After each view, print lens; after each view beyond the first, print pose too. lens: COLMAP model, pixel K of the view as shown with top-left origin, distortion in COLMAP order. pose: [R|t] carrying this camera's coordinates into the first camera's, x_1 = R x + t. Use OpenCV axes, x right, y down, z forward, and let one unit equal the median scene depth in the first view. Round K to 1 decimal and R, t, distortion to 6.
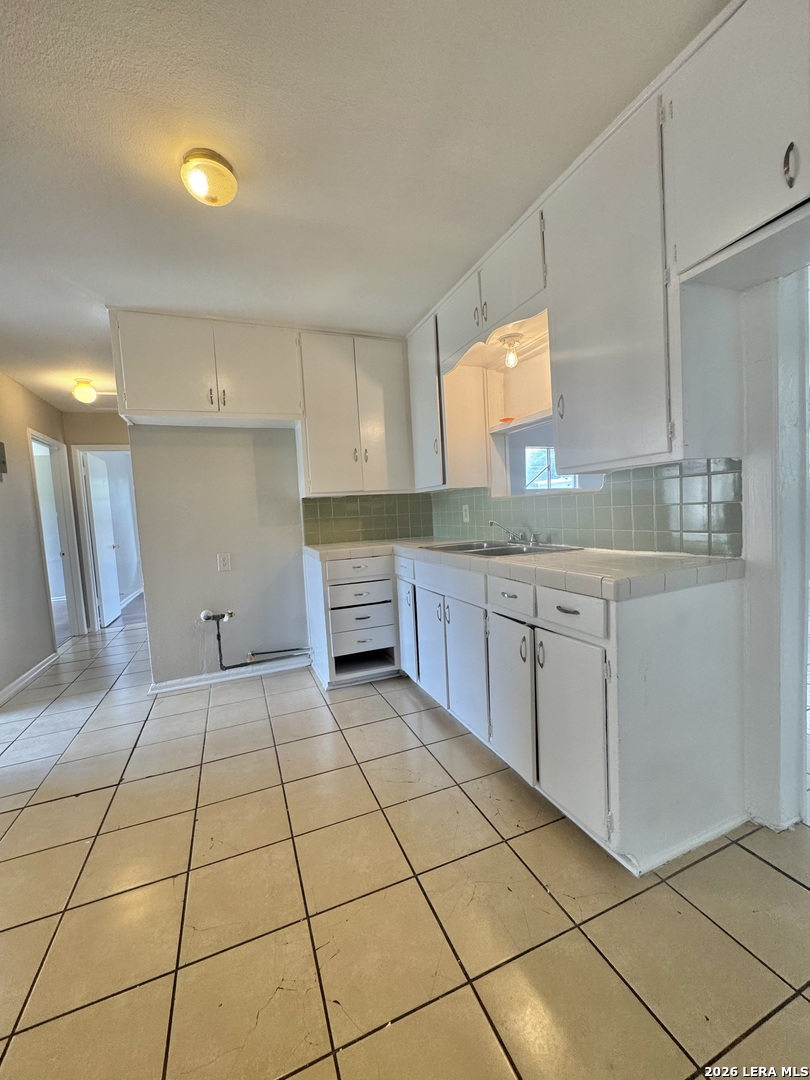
lens RADIAL K [[435.0, 0, 405.0], [0, 435.0, 540.0], [0, 0, 1]] dist [-0.003741, 0.000317]
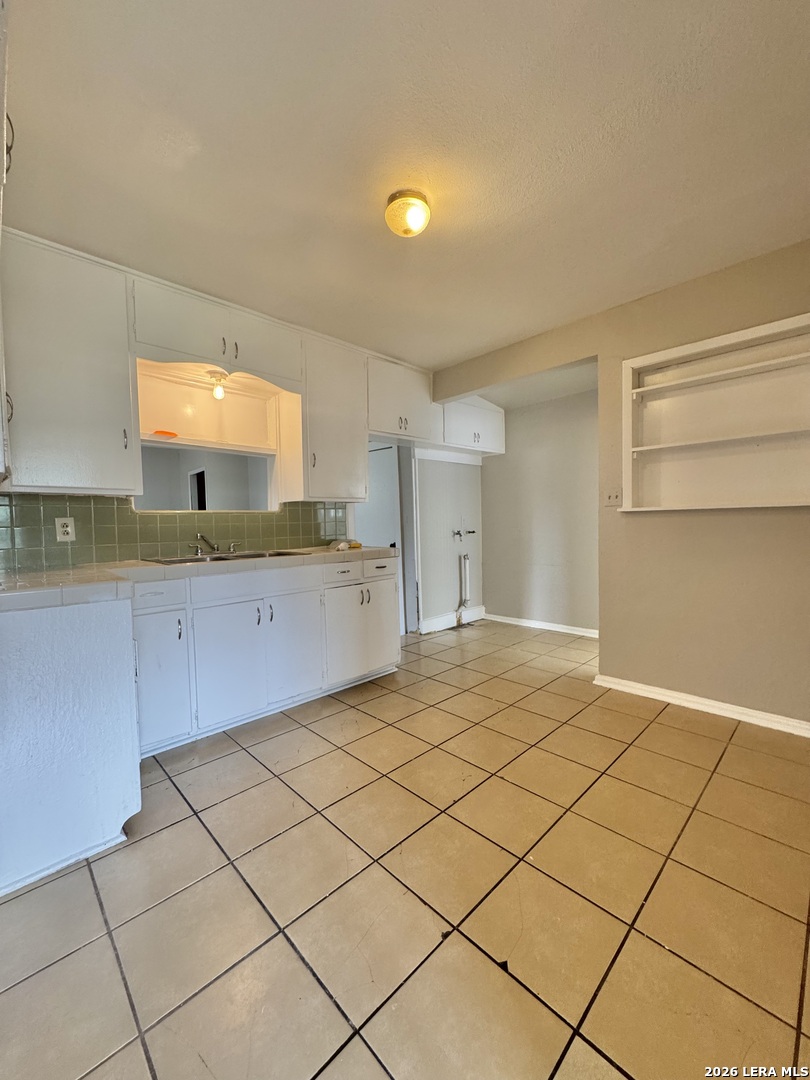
lens RADIAL K [[435.0, 0, 405.0], [0, 435.0, 540.0], [0, 0, 1]] dist [-0.003741, 0.000317]
pose [[-0.373249, 0.024619, 0.927404, -1.343568], [0.105735, 0.994263, 0.016160, 0.007028], [-0.921686, 0.104091, -0.373711, 1.370254]]
